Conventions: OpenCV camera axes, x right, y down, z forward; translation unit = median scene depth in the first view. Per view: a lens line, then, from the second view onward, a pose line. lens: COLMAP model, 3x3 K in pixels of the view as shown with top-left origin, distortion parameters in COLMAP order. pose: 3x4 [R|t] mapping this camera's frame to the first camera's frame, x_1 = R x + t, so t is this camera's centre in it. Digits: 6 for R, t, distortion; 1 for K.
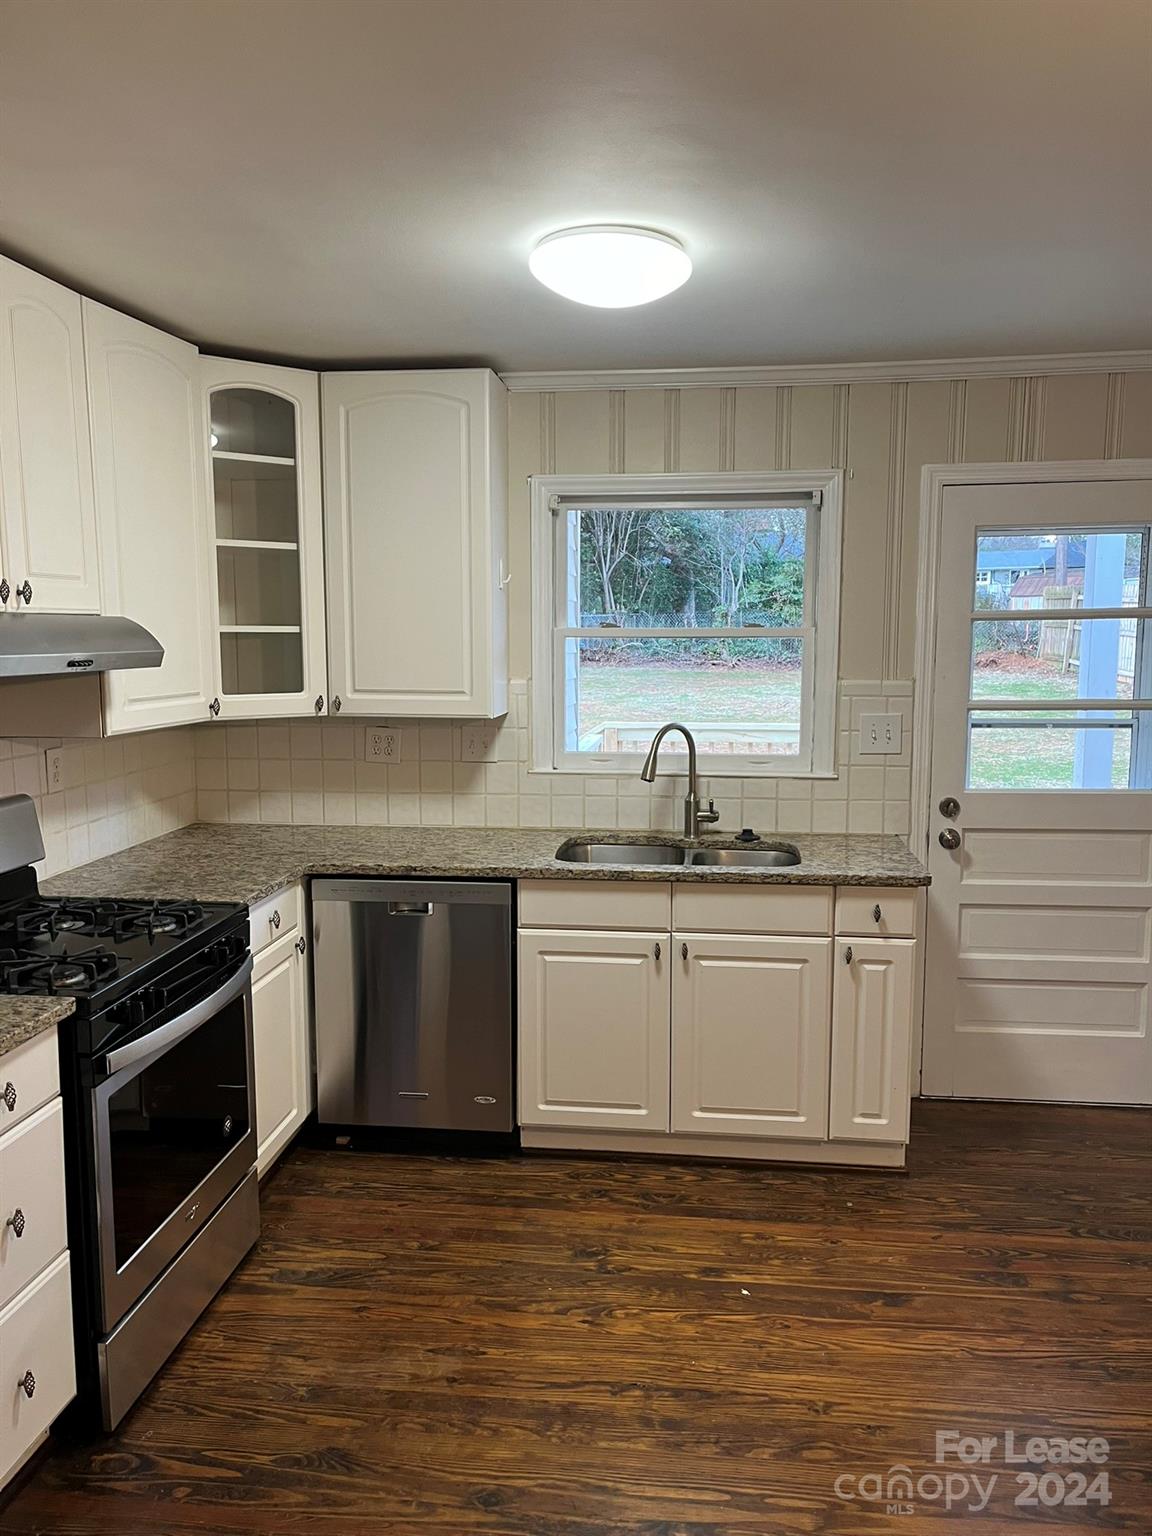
lens RADIAL K [[1162.6, 0, 619.6], [0, 1162.6, 770.3], [0, 0, 1]] dist [0.066465, -0.096221]
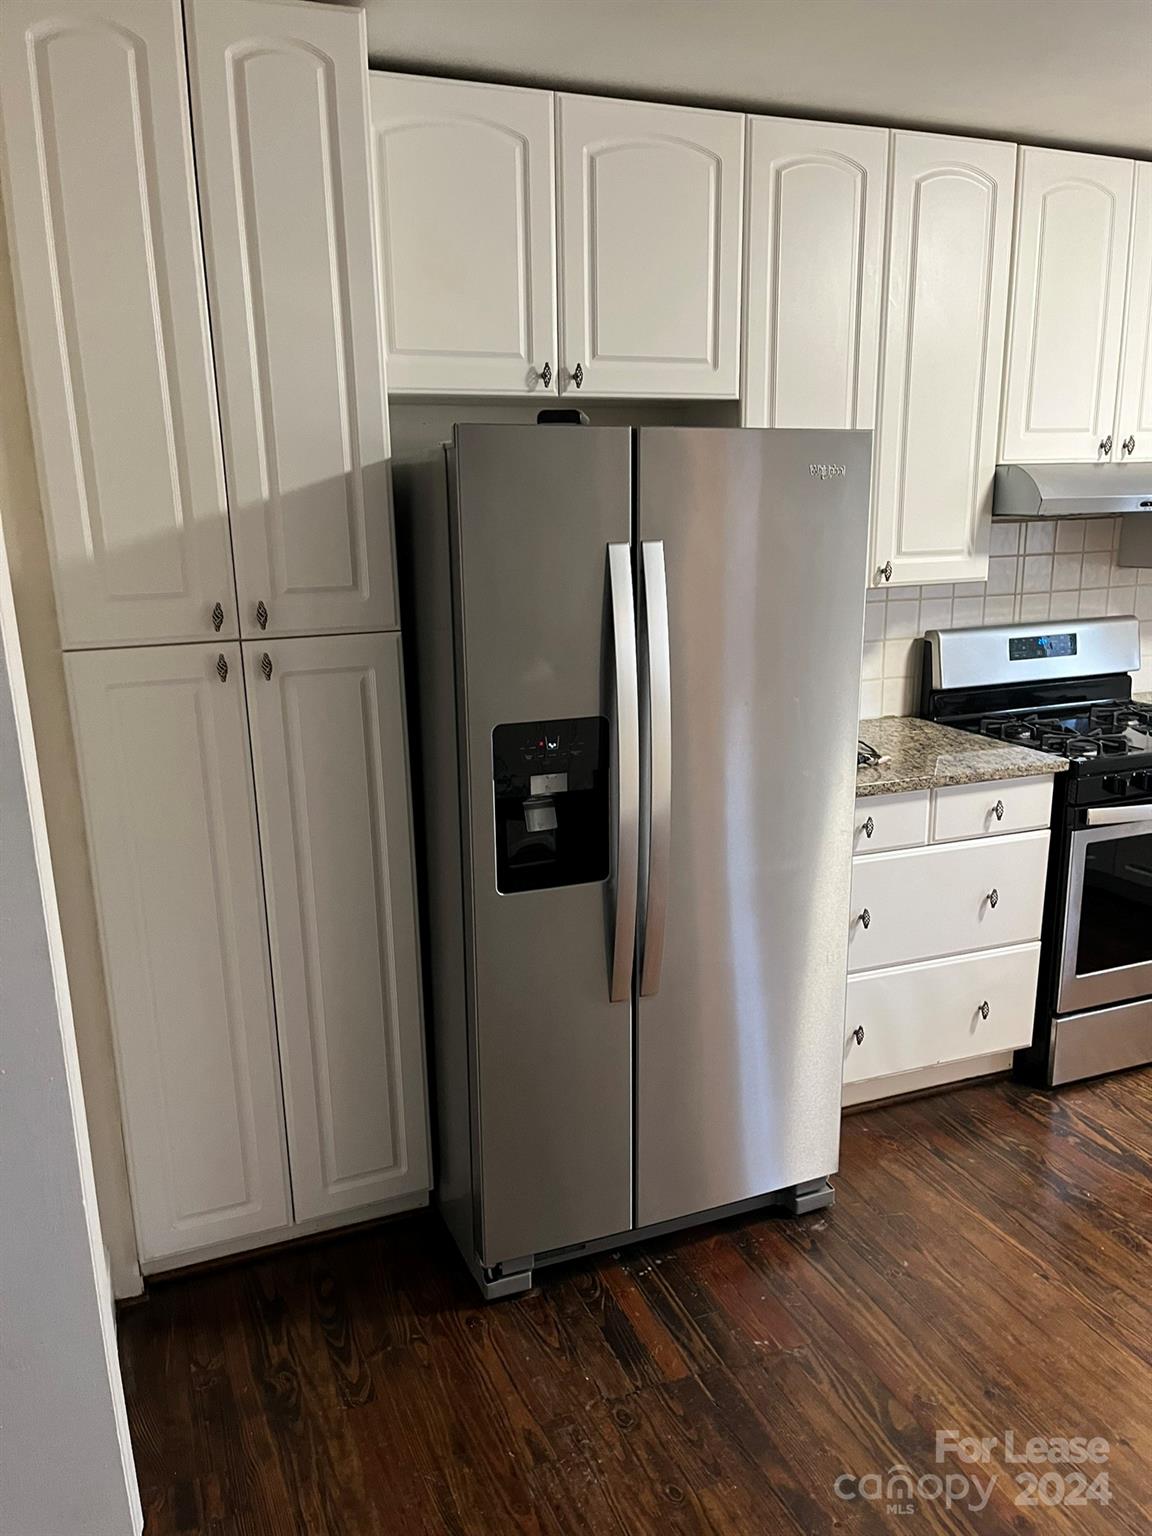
lens RADIAL K [[1162.6, 0, 571.1], [0, 1162.6, 771.1], [0, 0, 1]] dist [0.066465, -0.096221]
pose [[0.473151, 0.198931, -0.858227, 0.303977], [-0.088423, 0.979976, 0.178403, 0.013930], [0.876533, -0.008525, 0.481267, -0.099844]]
